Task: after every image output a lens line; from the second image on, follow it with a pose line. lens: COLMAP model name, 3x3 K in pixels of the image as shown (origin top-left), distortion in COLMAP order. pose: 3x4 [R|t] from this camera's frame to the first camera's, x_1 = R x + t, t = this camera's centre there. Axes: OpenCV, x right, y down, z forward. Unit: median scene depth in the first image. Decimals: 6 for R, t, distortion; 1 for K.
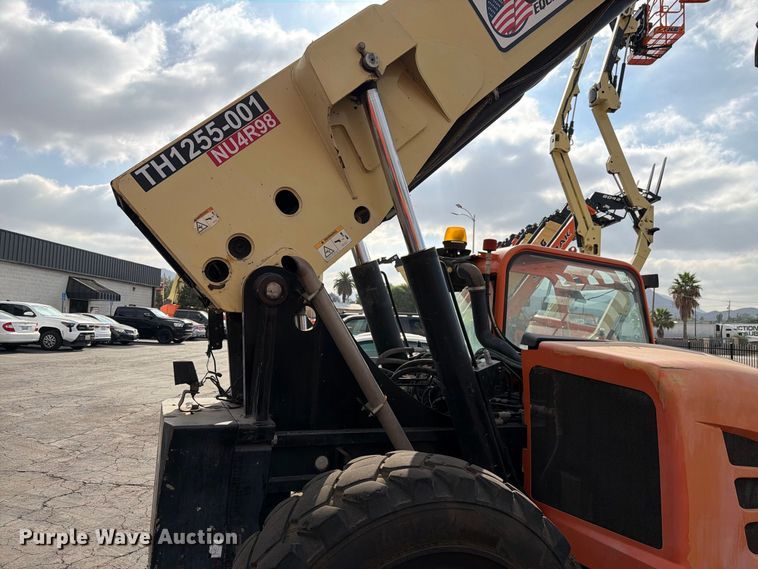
lens RADIAL K [[512.1, 0, 393.9], [0, 512.1, 286.3], [0, 0, 1]] dist [0.009286, 0.002151]
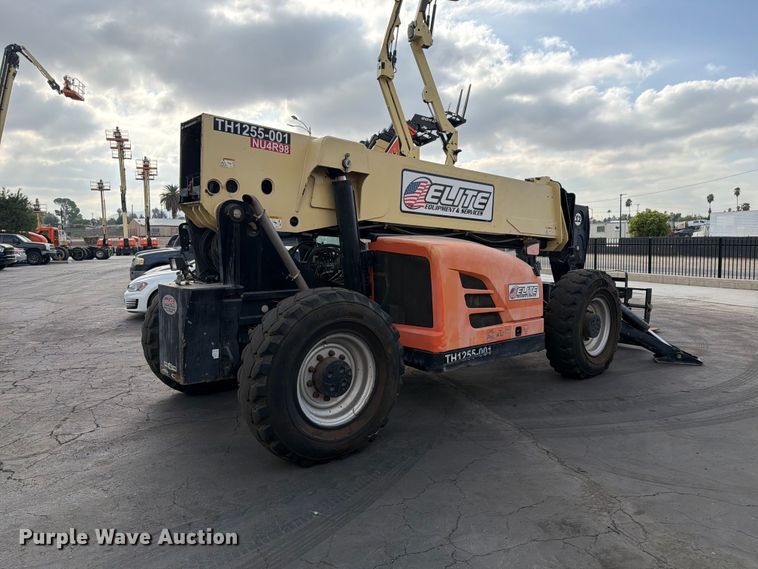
lens RADIAL K [[523.3, 0, 378.8], [0, 523.3, 313.9], [0, 0, 1]] dist [0.009017, 0.000306]
pose [[0.956829, -0.088901, 0.276723, -0.095096], [0.026349, 0.974685, 0.222025, -0.014700], [-0.289456, -0.205149, 0.934949, -0.306067]]
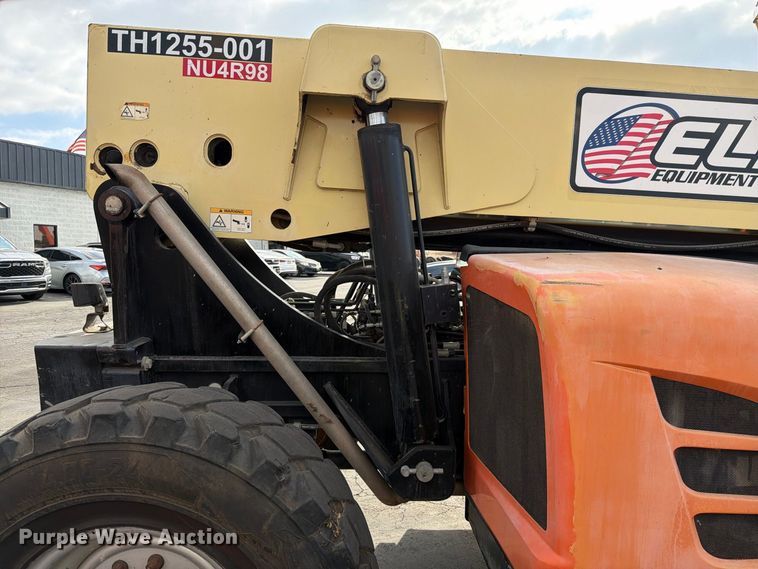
lens RADIAL K [[531.9, 0, 379.0], [0, 531.9, 284.5], [0, 0, 1]] dist [0.002459, -0.003214]
pose [[0.929320, -0.019270, -0.368772, 0.178450], [0.068740, 0.990210, 0.121485, 0.021055], [0.362821, -0.138248, 0.921547, 0.089406]]
